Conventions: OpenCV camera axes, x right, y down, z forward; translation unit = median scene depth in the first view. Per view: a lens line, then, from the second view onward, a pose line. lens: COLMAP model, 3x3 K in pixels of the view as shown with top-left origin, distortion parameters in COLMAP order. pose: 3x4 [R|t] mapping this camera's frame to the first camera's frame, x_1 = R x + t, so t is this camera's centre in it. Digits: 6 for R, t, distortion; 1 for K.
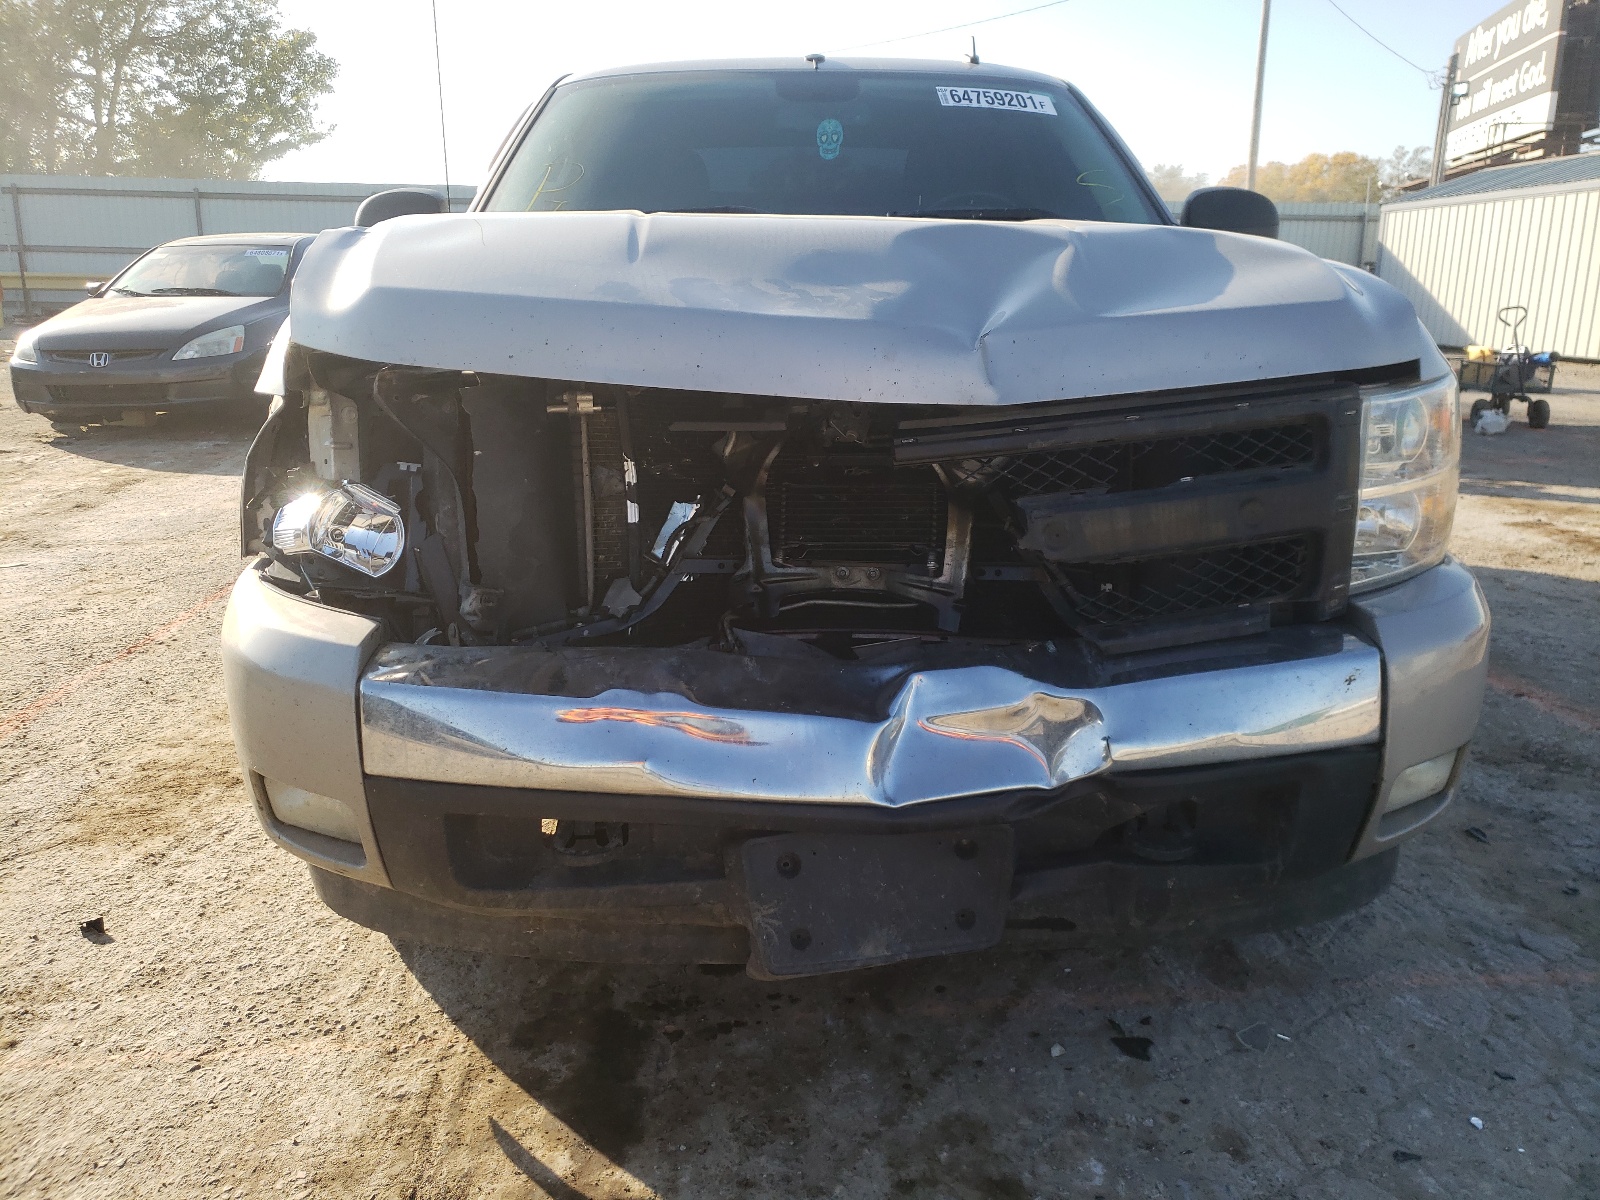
lens RADIAL K [[1227.7, 0, 800.0], [0, 1227.7, 600.1], [0, 0, 1]] dist [0.000830, 0.010633]
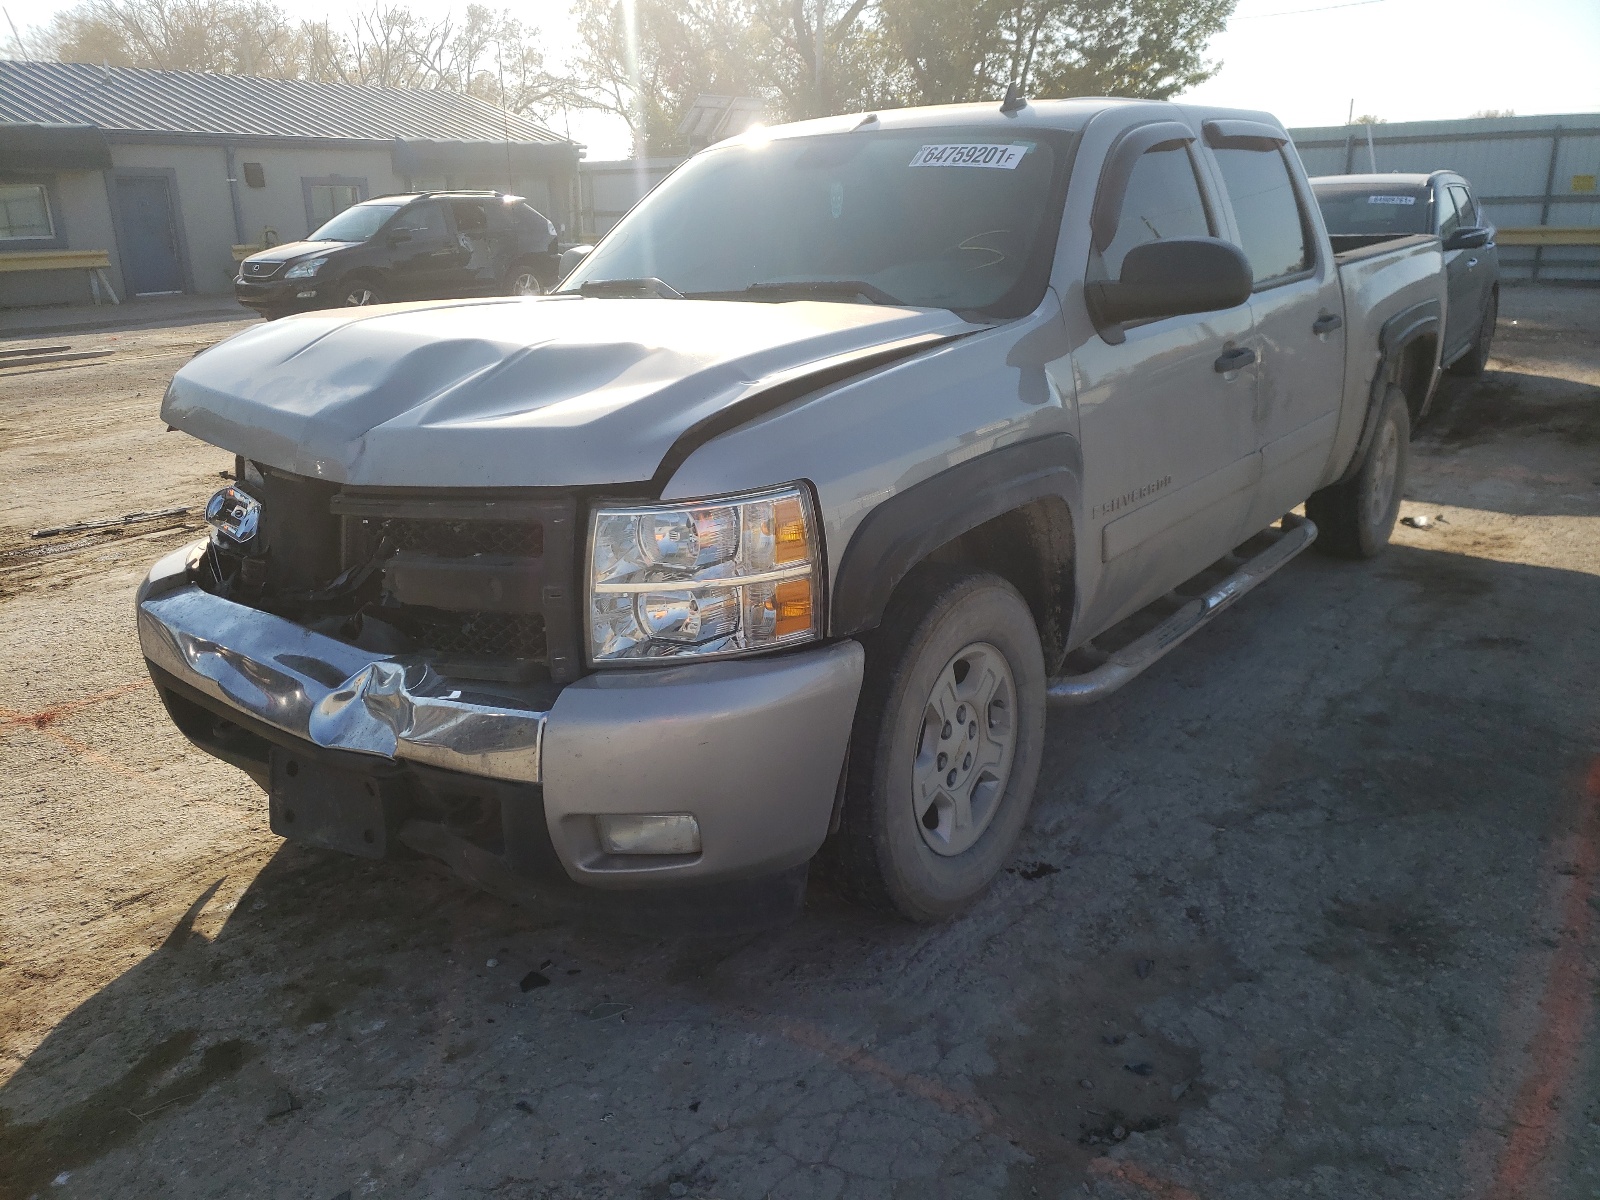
lens RADIAL K [[1227.7, 0, 805.3], [0, 1227.7, 597.8], [0, 0, 1]] dist [0.000830, 0.010633]
pose [[0.779851, 0.159879, -0.605203, 0.757304], [-0.130465, 0.987114, 0.092656, -0.121480], [0.612218, 0.006700, 0.790660, 0.090589]]
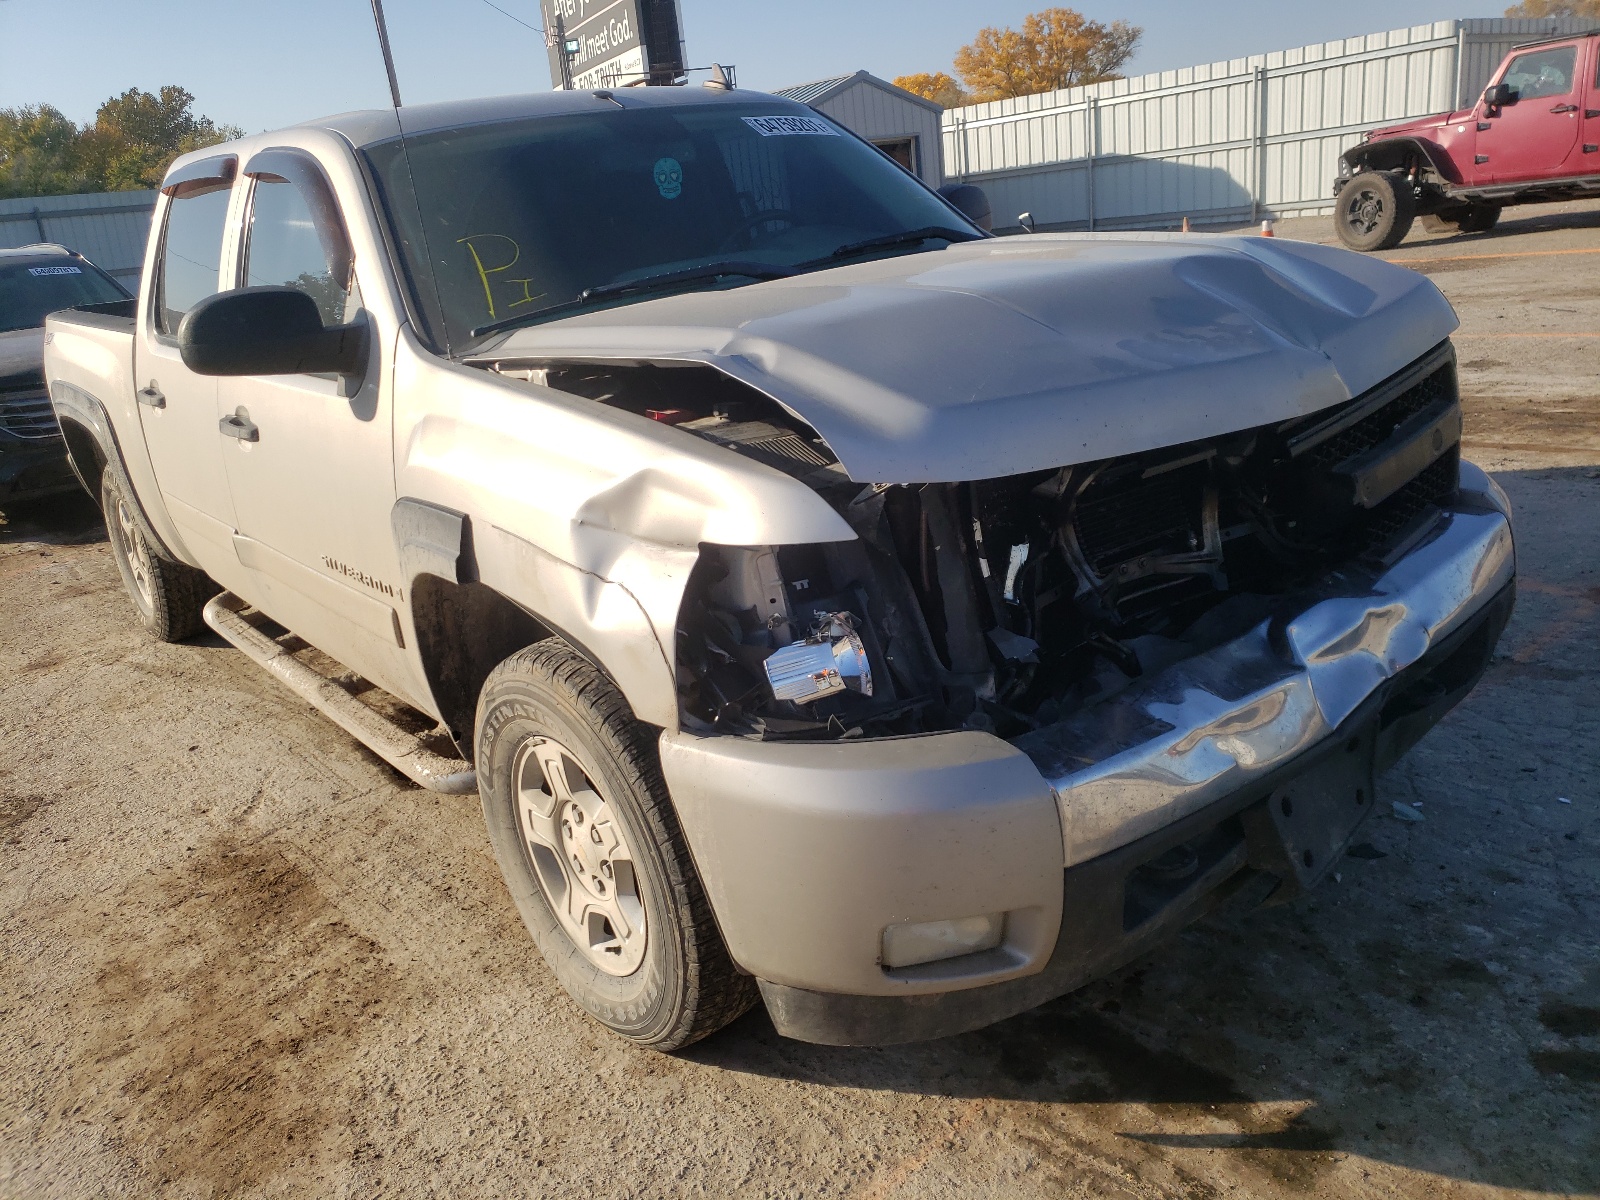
lens RADIAL K [[1227.7, 0, 765.0], [0, 1227.7, 615.6], [0, 0, 1]] dist [0.000830, 0.010633]
pose [[0.801613, -0.287627, 0.524105, -0.539447], [0.268106, 0.956517, 0.114868, -0.128794], [-0.534355, 0.048436, 0.843871, 0.132289]]
